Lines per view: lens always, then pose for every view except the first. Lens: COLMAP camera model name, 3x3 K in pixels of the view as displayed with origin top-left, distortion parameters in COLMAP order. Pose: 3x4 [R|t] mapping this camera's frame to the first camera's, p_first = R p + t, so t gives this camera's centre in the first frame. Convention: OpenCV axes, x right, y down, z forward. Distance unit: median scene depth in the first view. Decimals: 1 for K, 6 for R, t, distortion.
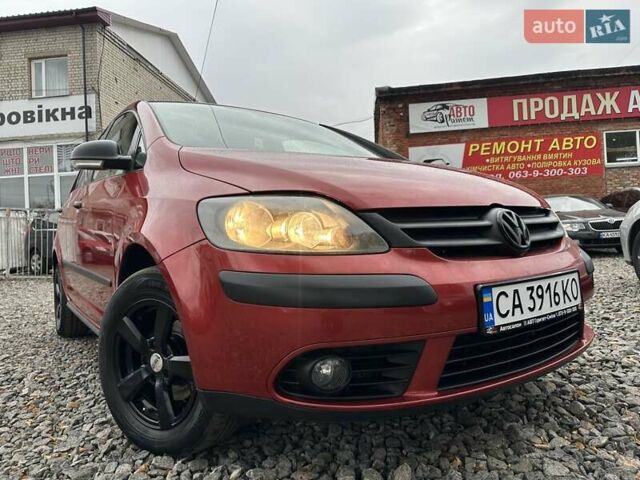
lens RADIAL K [[452.4, 0, 315.2], [0, 452.4, 239.6], [0, 0, 1]] dist [-0.009967, -0.009580]
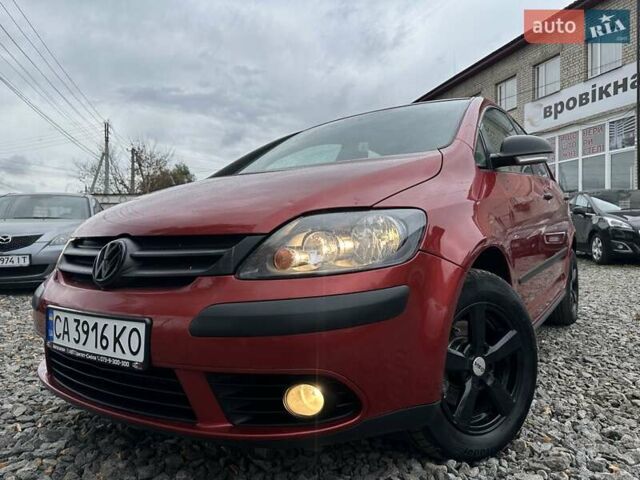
lens RADIAL K [[452.4, 0, 321.7], [0, 452.4, 236.5], [0, 0, 1]] dist [-0.009967, -0.009580]
pose [[0.362848, 0.042445, -0.930881, 1.271988], [-0.001131, 0.998981, 0.045110, -0.102083], [0.931848, -0.015315, 0.362527, 0.900171]]
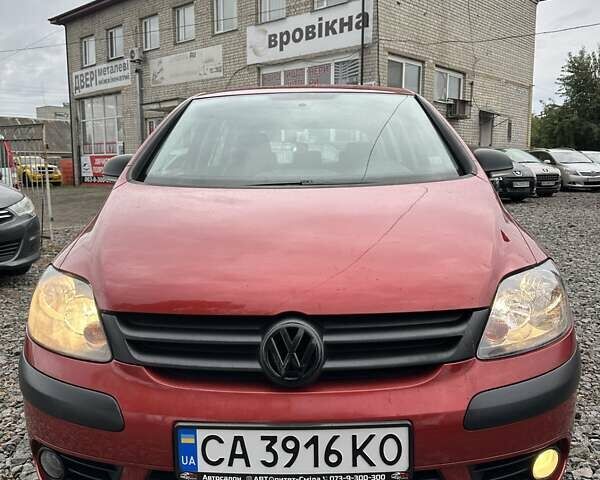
lens RADIAL K [[549.4, 0, 302.6], [0, 549.4, 243.4], [0, 0, 1]] dist [0.058415, 0.000000]
pose [[0.806679, 0.115767, -0.579540, 0.817076], [-0.026097, 0.986648, 0.160765, -0.300160], [0.590413, -0.114561, 0.798929, 0.236867]]
